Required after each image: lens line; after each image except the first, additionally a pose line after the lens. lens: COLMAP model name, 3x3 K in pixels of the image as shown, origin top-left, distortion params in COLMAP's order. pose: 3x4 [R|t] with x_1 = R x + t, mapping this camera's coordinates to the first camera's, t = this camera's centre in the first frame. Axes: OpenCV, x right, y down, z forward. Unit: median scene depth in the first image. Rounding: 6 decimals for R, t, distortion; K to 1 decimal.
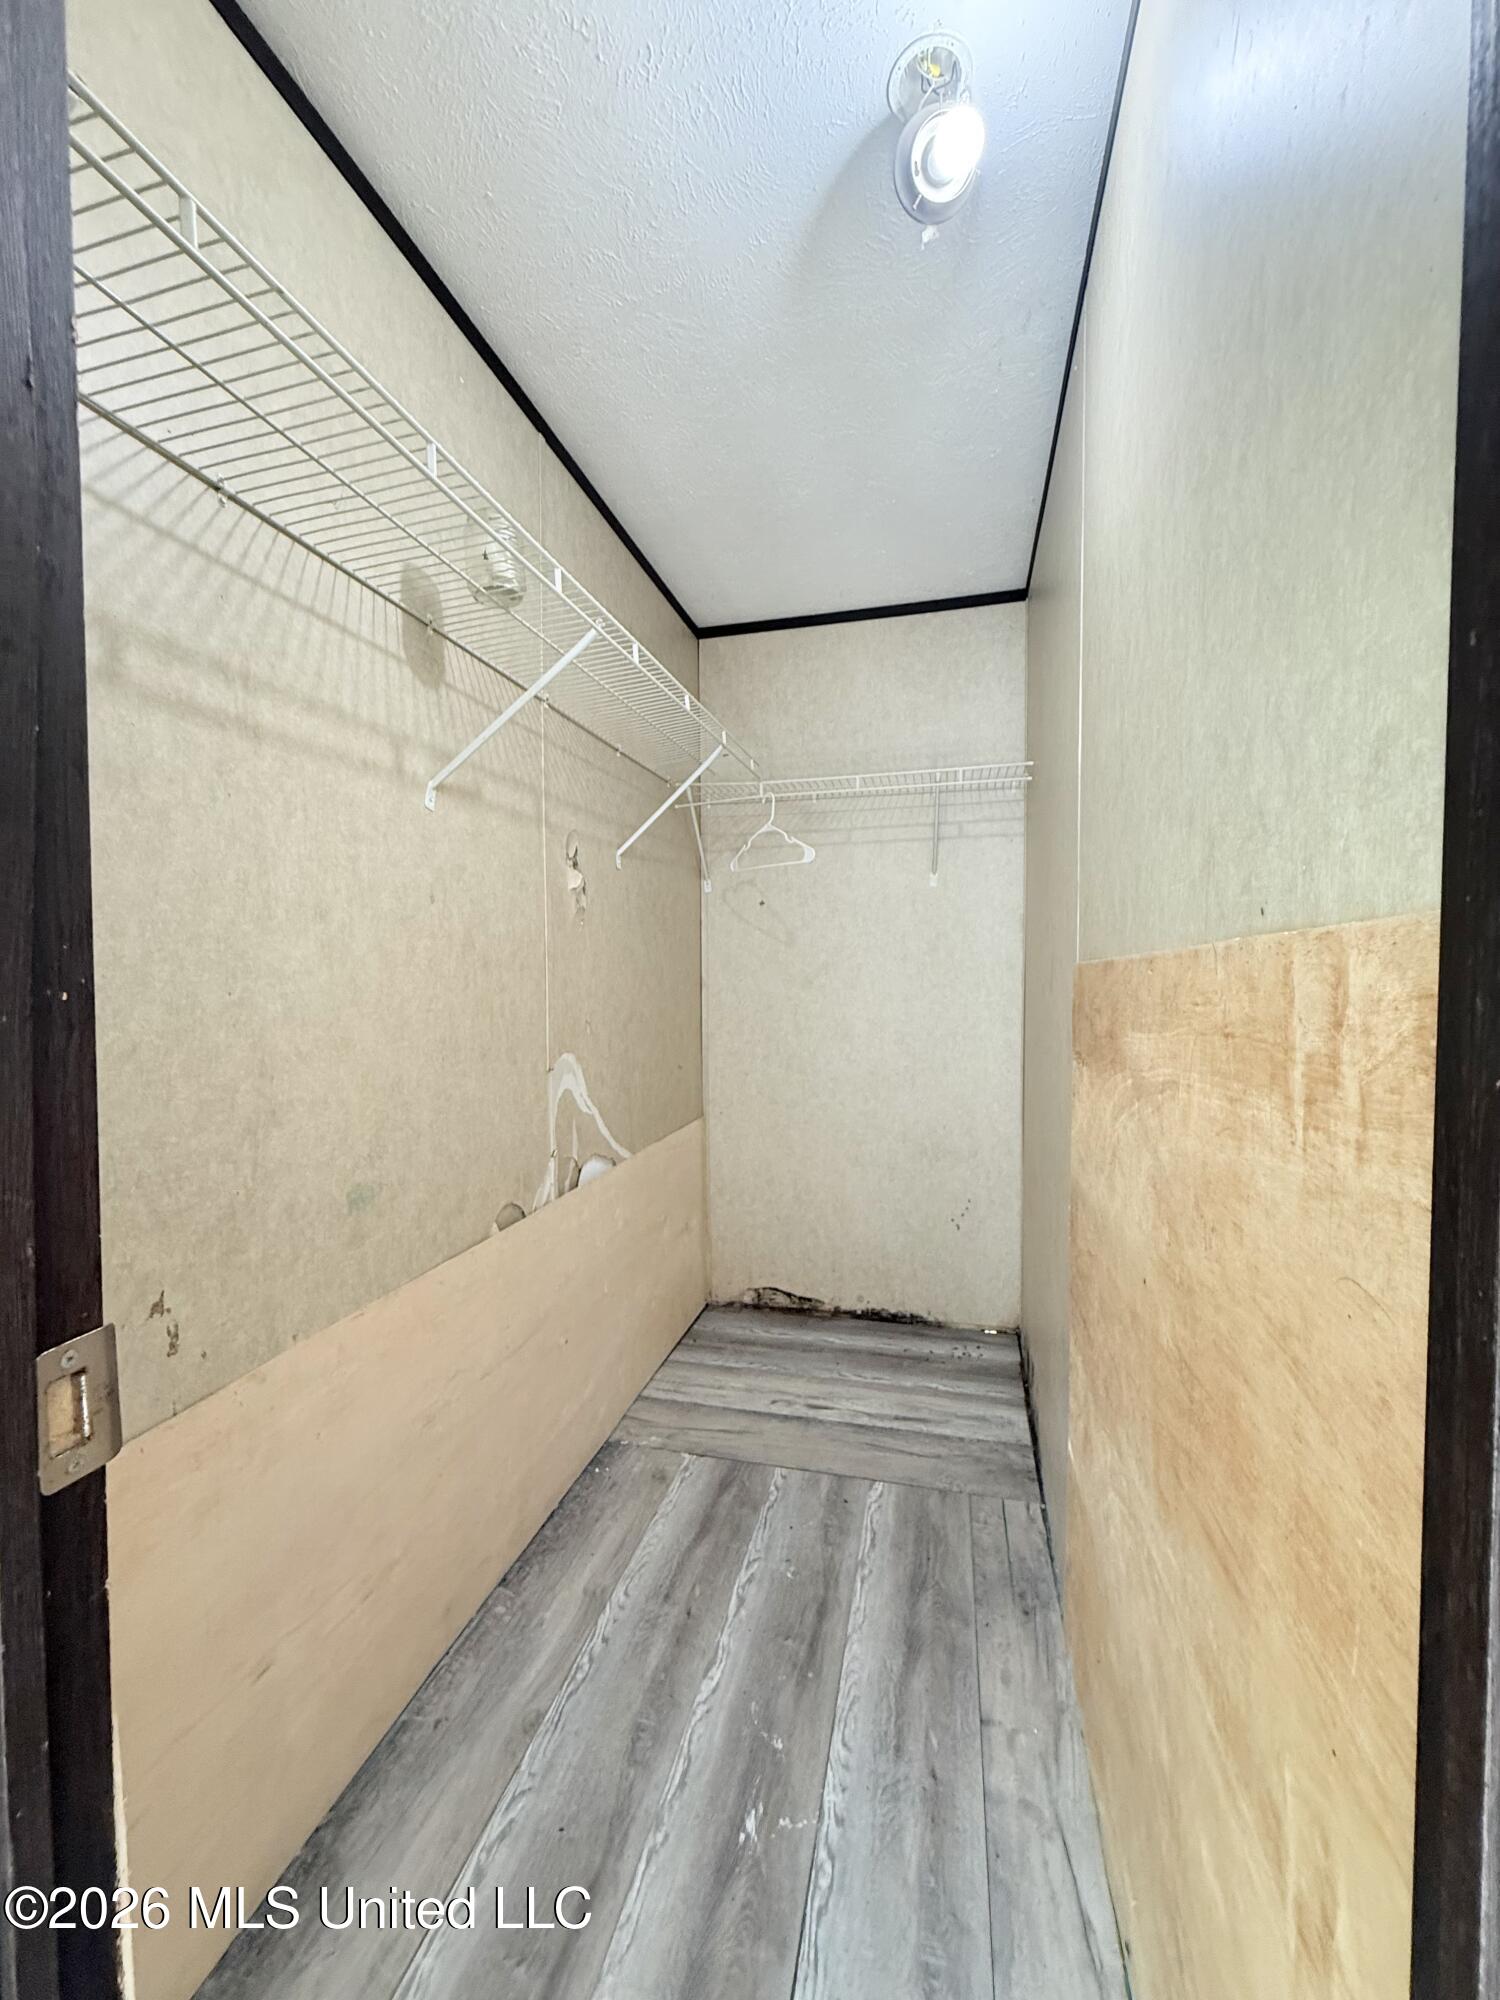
lens RADIAL K [[797.4, 0, 744.7], [0, 797.4, 1000.2], [0, 0, 1]] dist [0.001031, -0.000148]
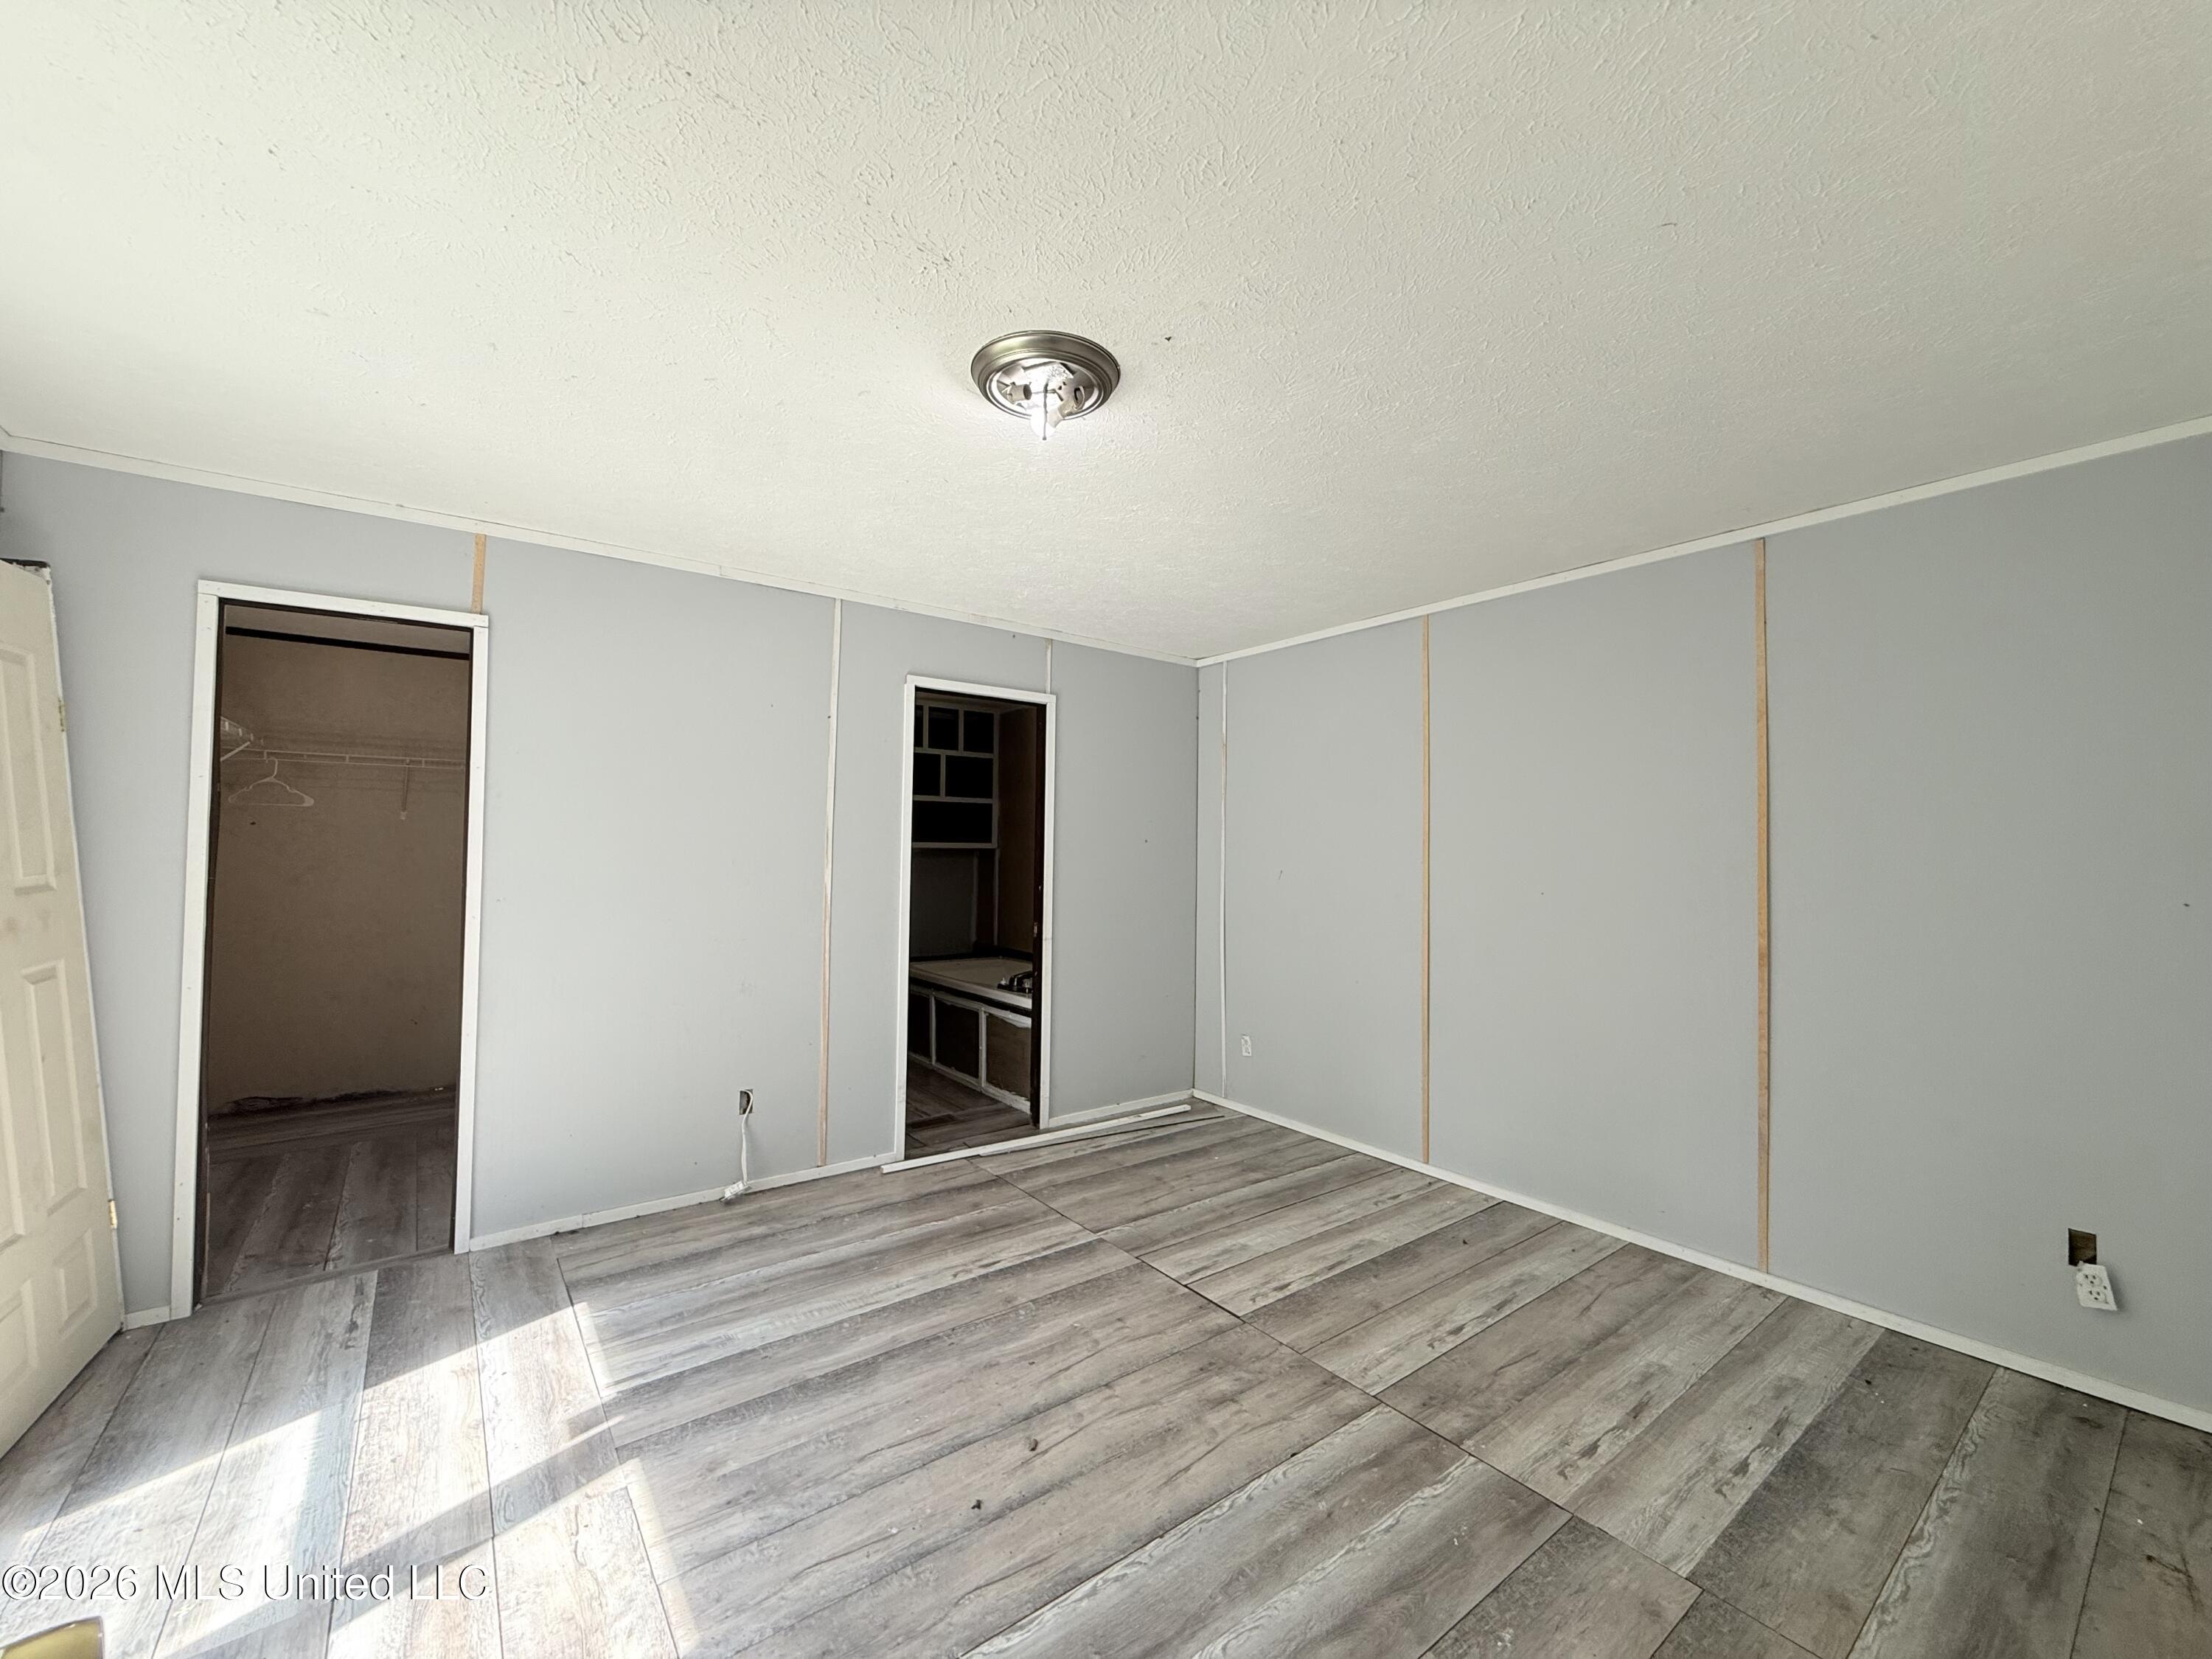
lens RADIAL K [[881.9, 0, 1110.0], [0, 881.9, 831.3], [0, 0, 1]] dist [0.001031, -0.000148]
pose [[0.613166, 0.030252, 0.789374, -0.299673], [0.013805, 0.998703, -0.048998, -0.009846], [-0.789833, 0.040941, 0.611954, -1.241874]]
